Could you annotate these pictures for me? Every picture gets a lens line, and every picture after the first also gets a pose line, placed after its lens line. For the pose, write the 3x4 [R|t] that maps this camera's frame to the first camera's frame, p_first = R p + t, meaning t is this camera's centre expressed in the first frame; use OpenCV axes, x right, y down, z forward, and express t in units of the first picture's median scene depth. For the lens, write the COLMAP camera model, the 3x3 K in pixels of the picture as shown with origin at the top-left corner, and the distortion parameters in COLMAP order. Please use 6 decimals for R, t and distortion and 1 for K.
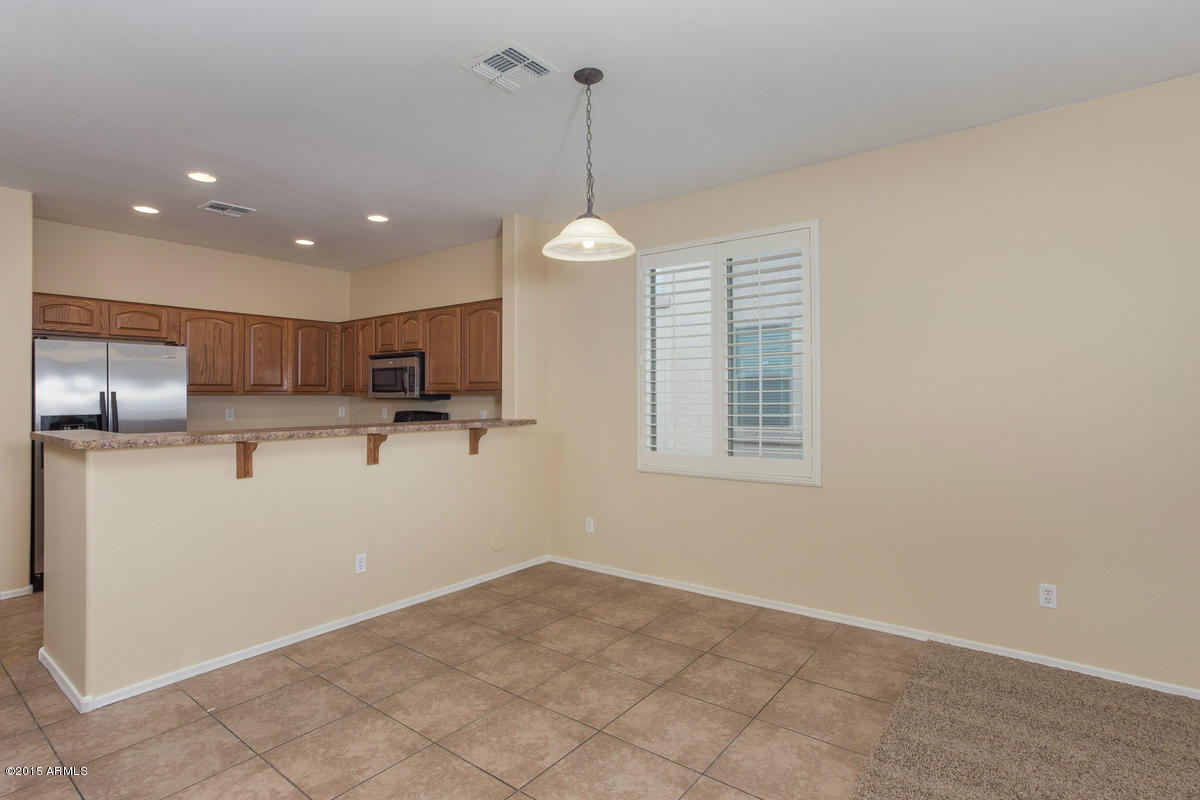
lens RADIAL K [[636.8, 0, 610.1], [0, 636.8, 391.6], [0, 0, 1]] dist [-0.024767, -0.000287]
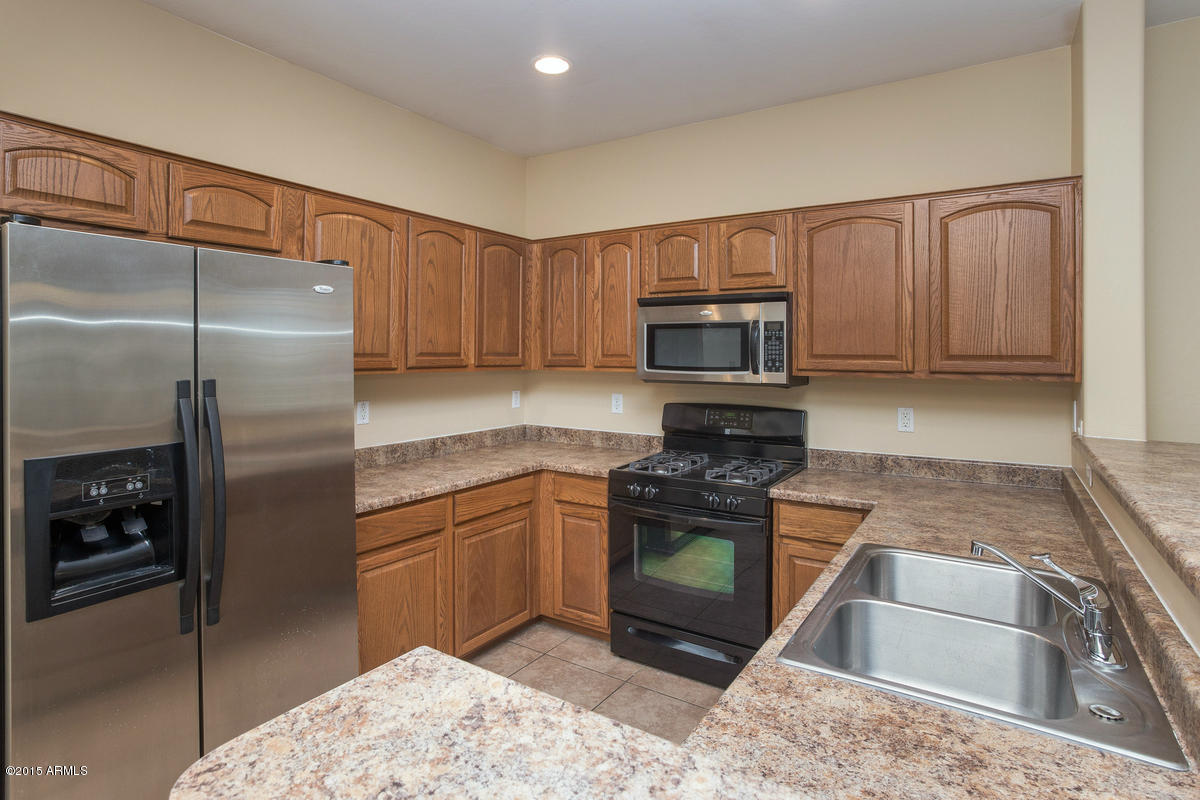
lens RADIAL K [[643.0, 0, 556.7], [0, 643.0, 358.5], [0, 0, 1]] dist [-0.034449, 0.005727]
pose [[0.994662, 0.003425, 0.103127, -0.527036], [-0.004712, 0.999914, 0.012233, -0.014448], [-0.103076, -0.012654, 0.994593, 0.498411]]
